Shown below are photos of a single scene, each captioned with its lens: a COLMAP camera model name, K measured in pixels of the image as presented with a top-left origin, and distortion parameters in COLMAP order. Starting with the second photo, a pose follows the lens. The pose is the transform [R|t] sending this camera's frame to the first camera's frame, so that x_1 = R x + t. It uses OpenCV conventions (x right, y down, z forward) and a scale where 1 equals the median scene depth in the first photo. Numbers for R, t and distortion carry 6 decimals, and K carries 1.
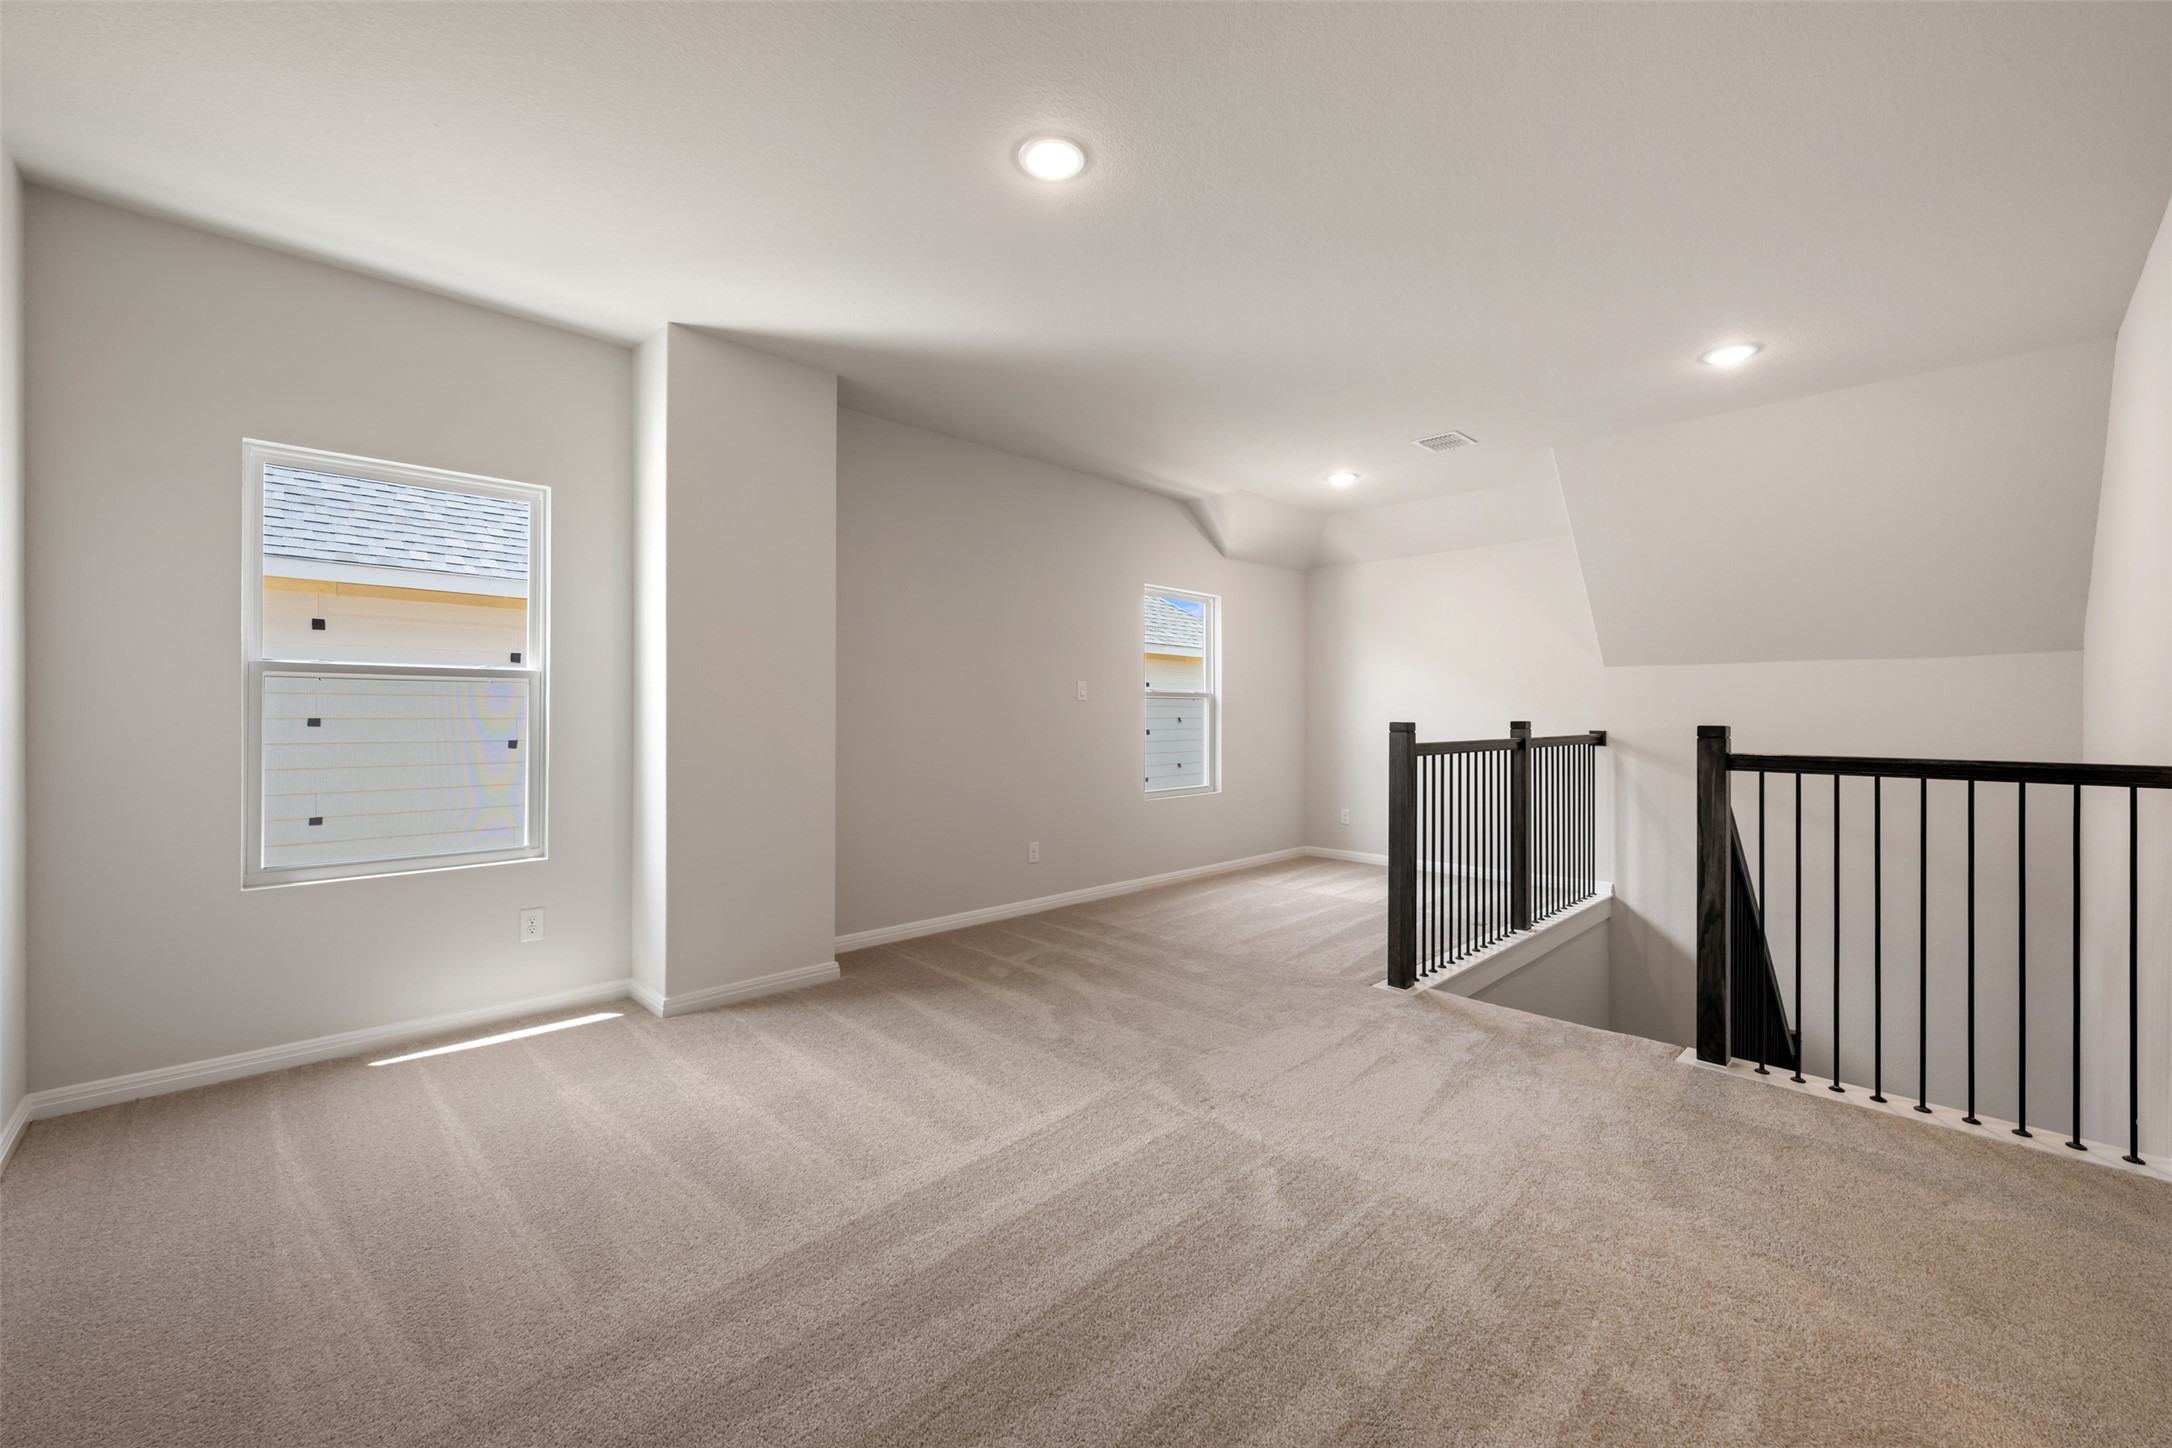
lens RADIAL K [[859.7, 0, 1086.3], [0, 859.7, 722.6], [0, 0, 1]] dist [-0.001480, 0.000440]
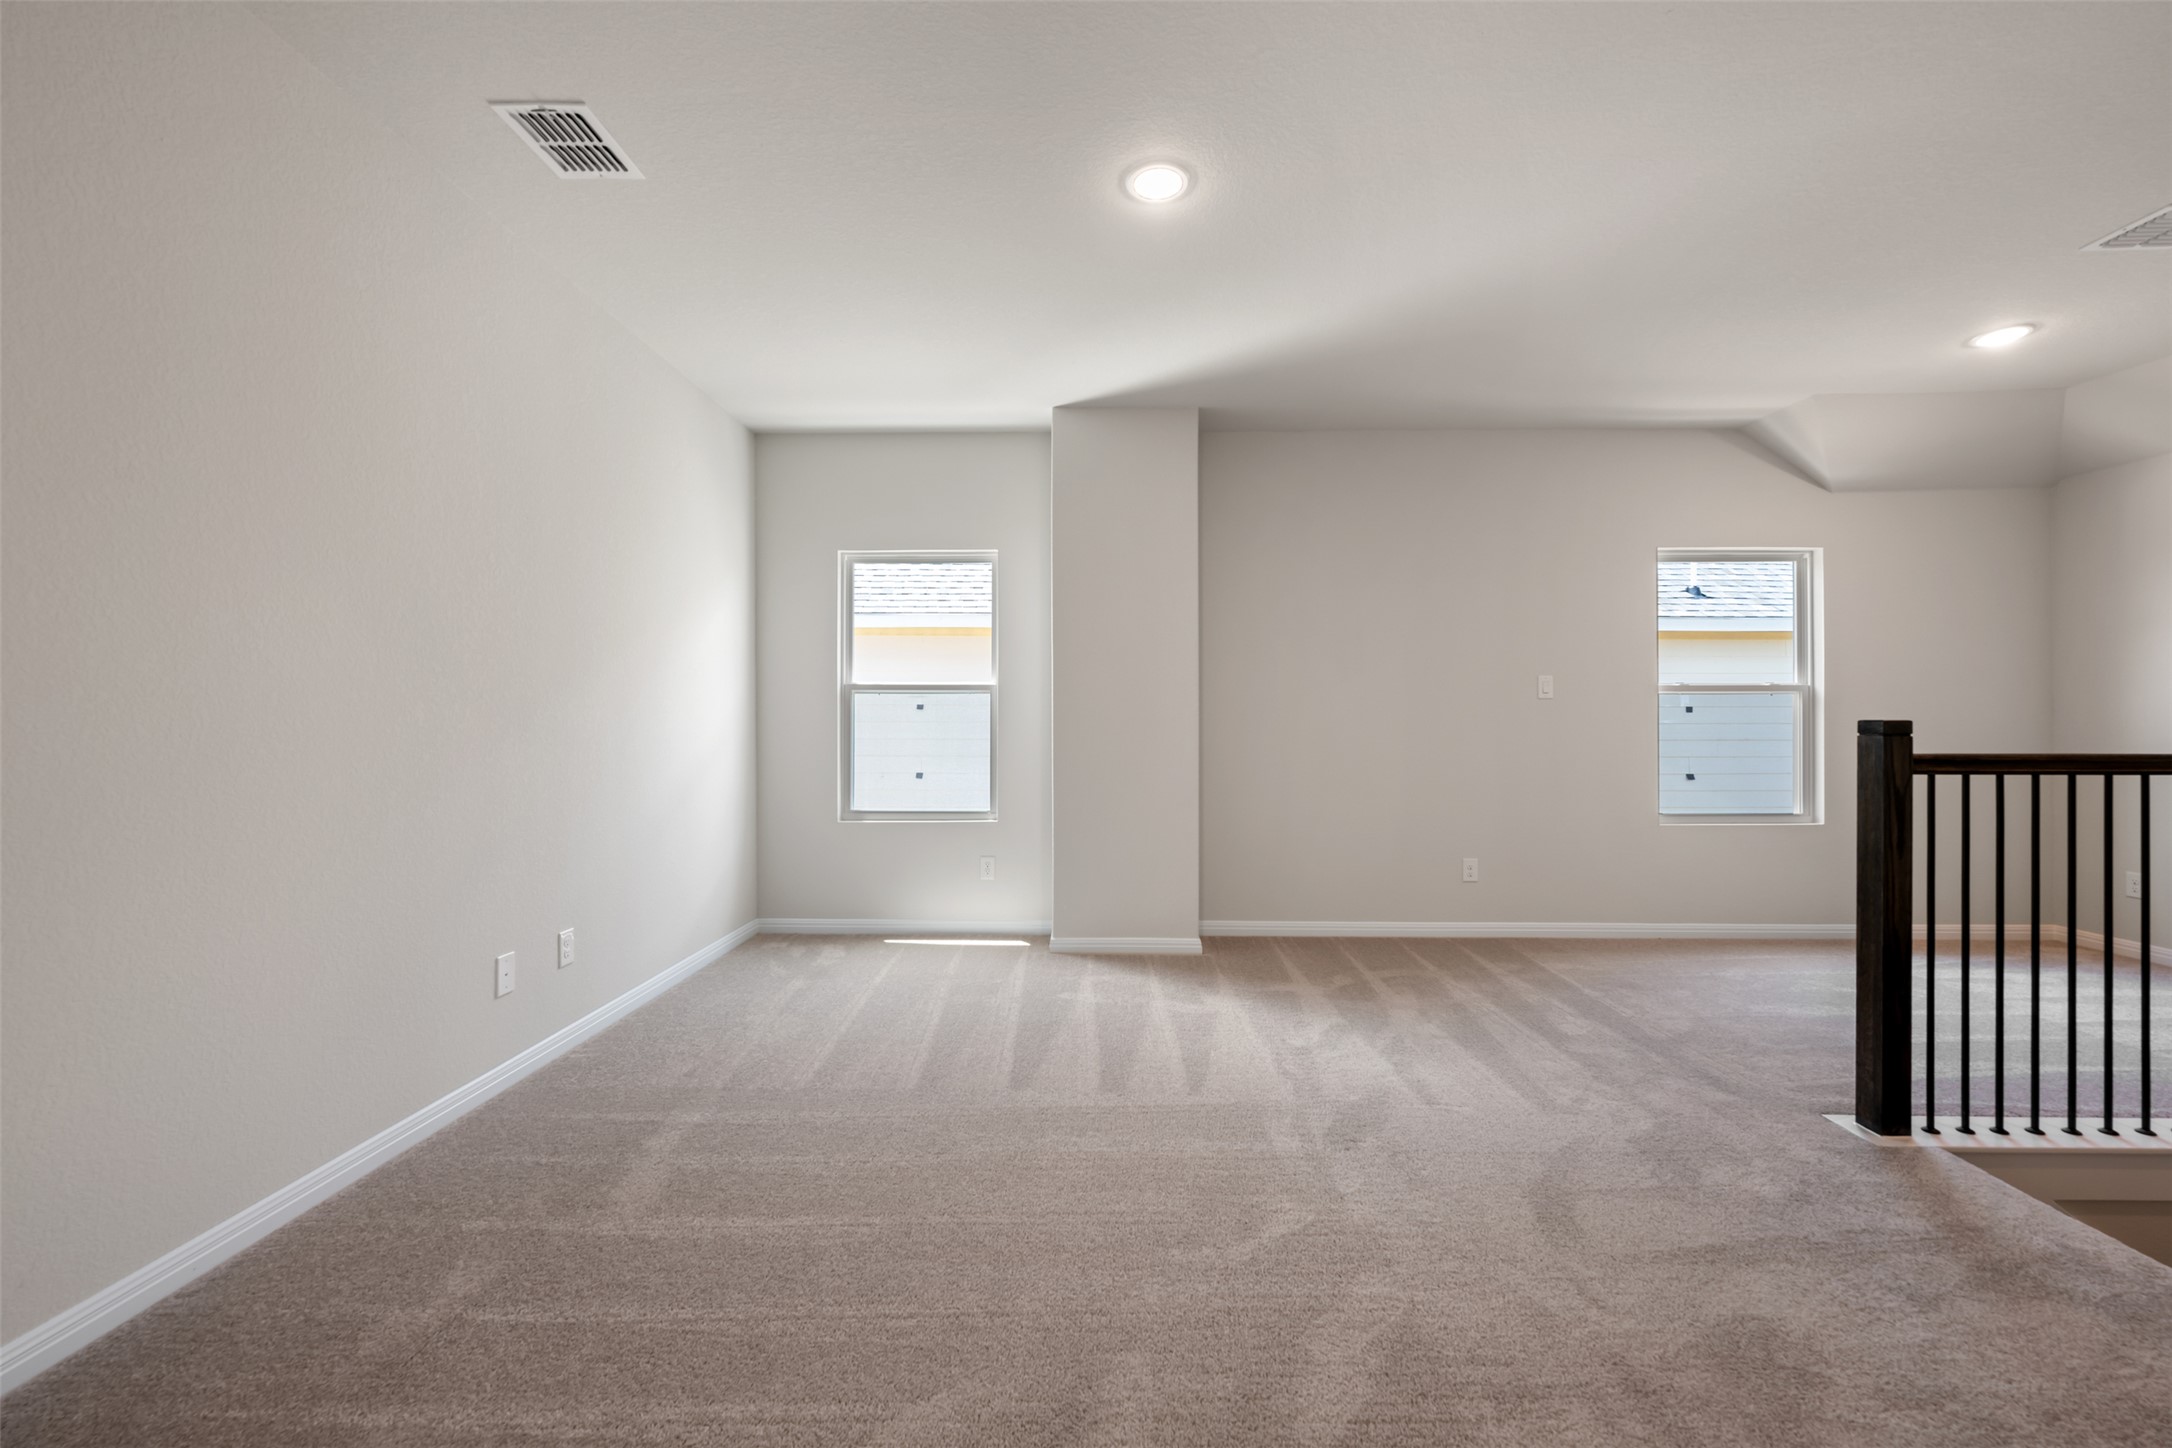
lens RADIAL K [[859.7, 0, 1079.8], [0, 859.7, 724.7], [0, 0, 1]] dist [-0.001480, 0.000440]
pose [[0.702269, -0.000140, -0.711912, 0.402713], [-0.004535, 0.999979, -0.004671, 0.008984], [0.711898, 0.006509, 0.702253, 0.118822]]
